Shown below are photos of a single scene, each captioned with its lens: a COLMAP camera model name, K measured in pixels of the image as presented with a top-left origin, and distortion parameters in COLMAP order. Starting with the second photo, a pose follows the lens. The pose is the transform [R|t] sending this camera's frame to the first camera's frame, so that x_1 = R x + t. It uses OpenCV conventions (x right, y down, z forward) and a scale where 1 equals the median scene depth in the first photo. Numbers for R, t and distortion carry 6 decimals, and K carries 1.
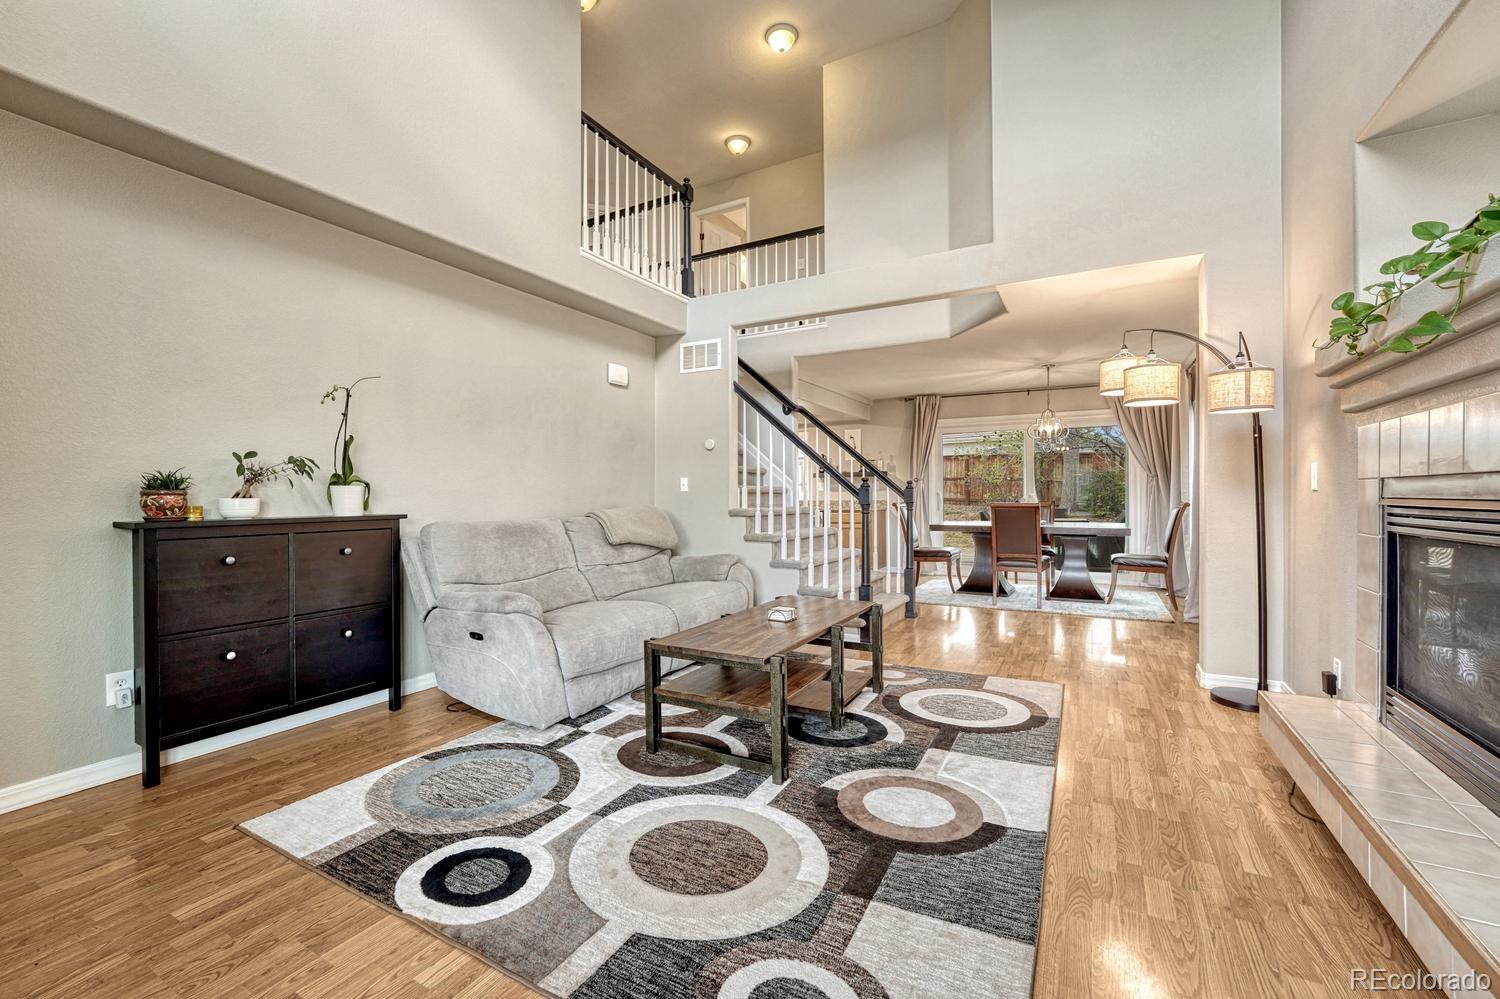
lens RADIAL K [[613.0, 0, 755.4], [0, 613.0, 496.6], [0, 0, 1]] dist [-0.001941, -0.000422]
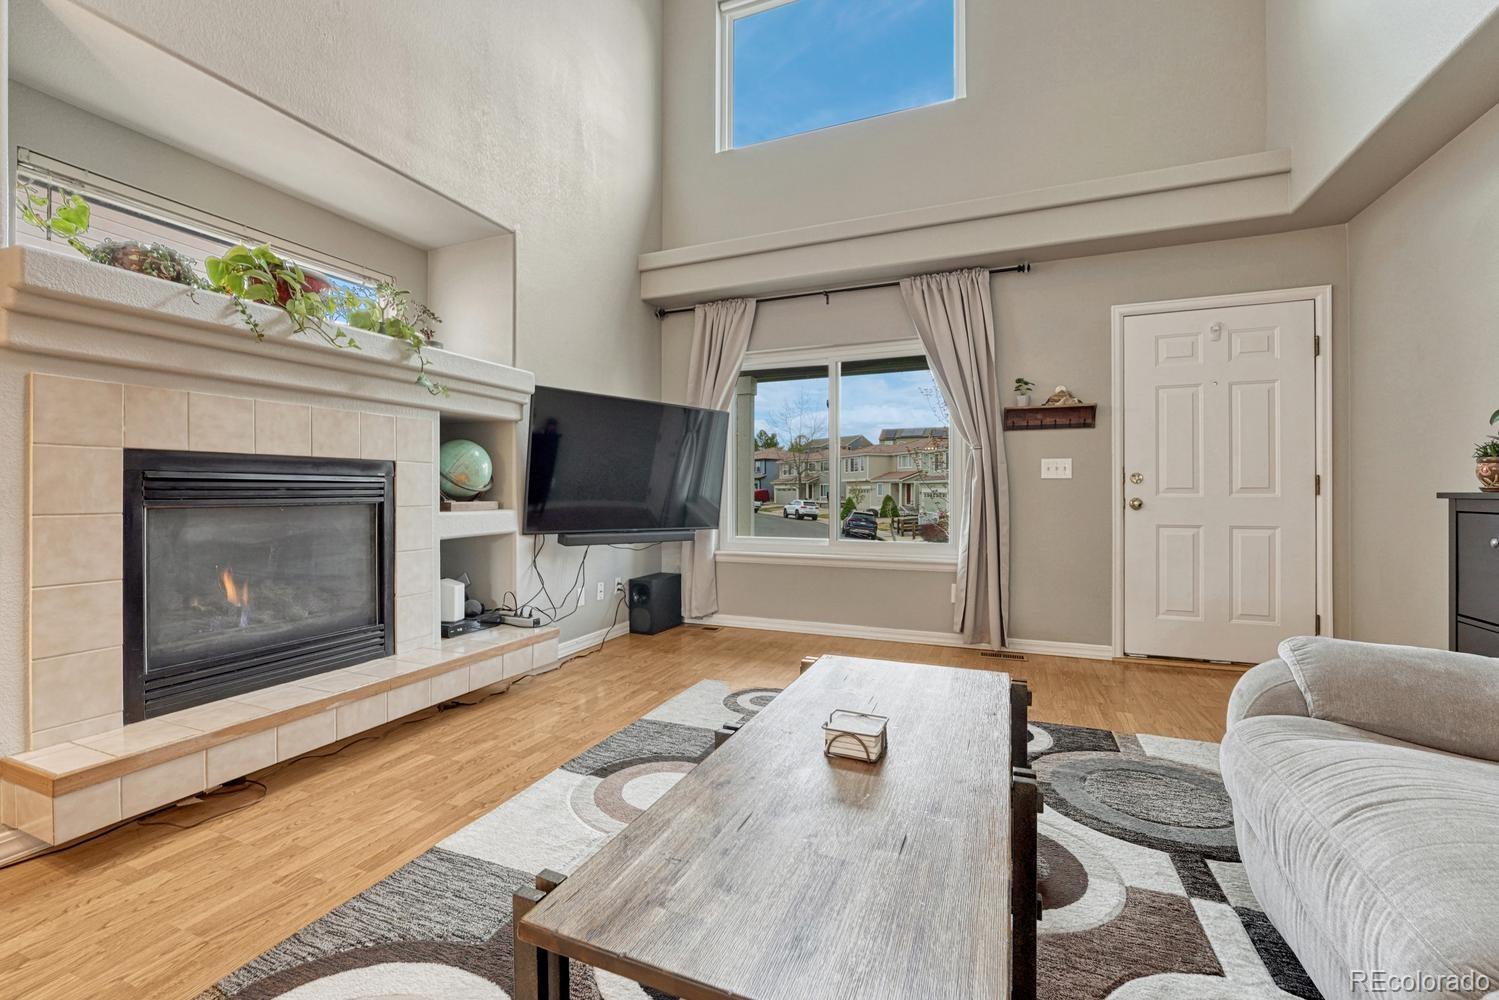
lens RADIAL K [[612.6, 0, 748.9], [0, 612.6, 493.5], [0, 0, 1]] dist [-0.001941, -0.000422]
pose [[-0.993512, 0.005259, -0.113607, 0.241452], [0.004666, 0.999974, 0.005489, 0.038057], [0.113633, 0.004923, -0.993511, 2.053683]]
